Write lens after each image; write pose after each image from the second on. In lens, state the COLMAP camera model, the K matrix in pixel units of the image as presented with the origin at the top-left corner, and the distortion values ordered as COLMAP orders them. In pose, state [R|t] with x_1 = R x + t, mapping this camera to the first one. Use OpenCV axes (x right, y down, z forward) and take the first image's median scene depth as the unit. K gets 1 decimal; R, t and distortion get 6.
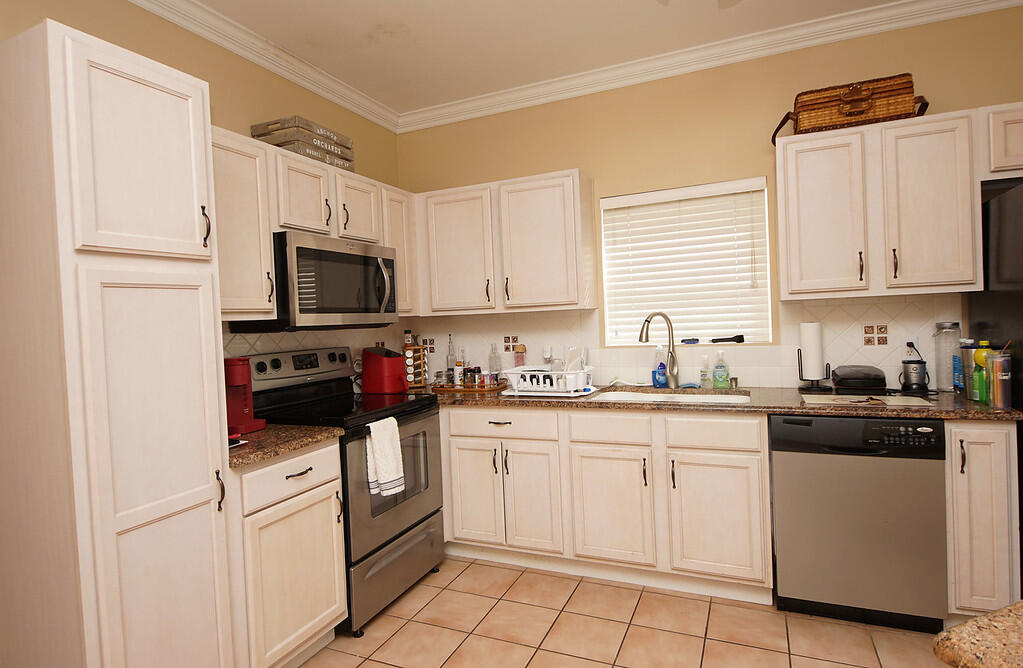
lens RADIAL K [[535.7, 0, 513.9], [0, 535.7, 330.5], [0, 0, 1]] dist [-0.002595, -0.000945]
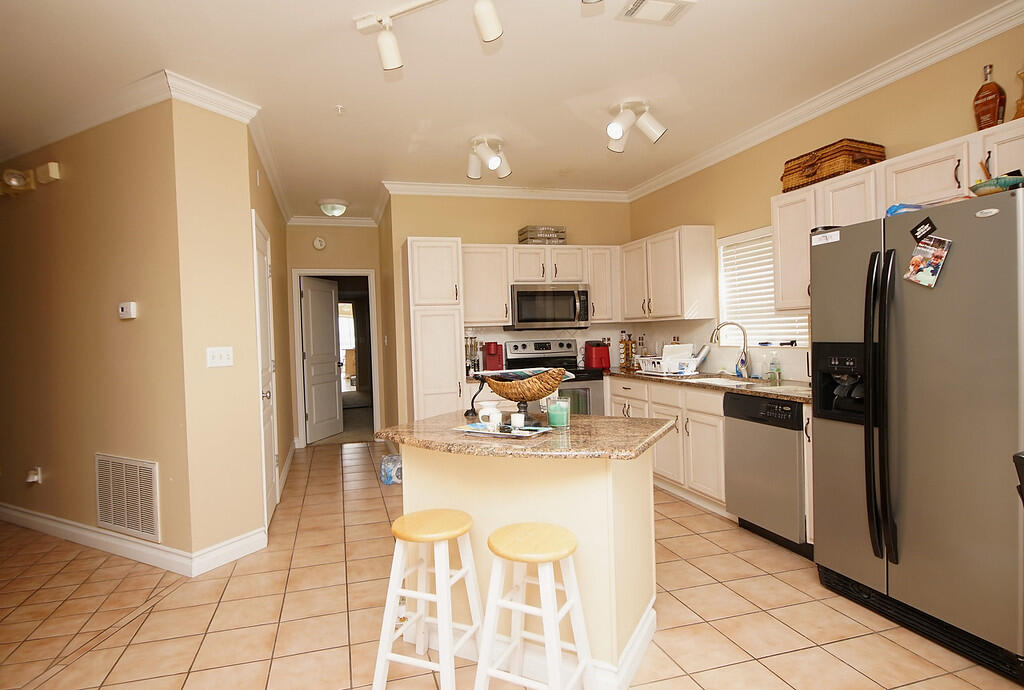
lens RADIAL K [[582.2, 0, 510.9], [0, 582.2, 344.6], [0, 0, 1]] dist [0.030412, 0.002275]
pose [[0.651574, 0.039445, -0.757559, 1.121708], [-0.014948, 0.999121, 0.039166, -0.028463], [0.758438, -0.014196, 0.651591, -0.455932]]
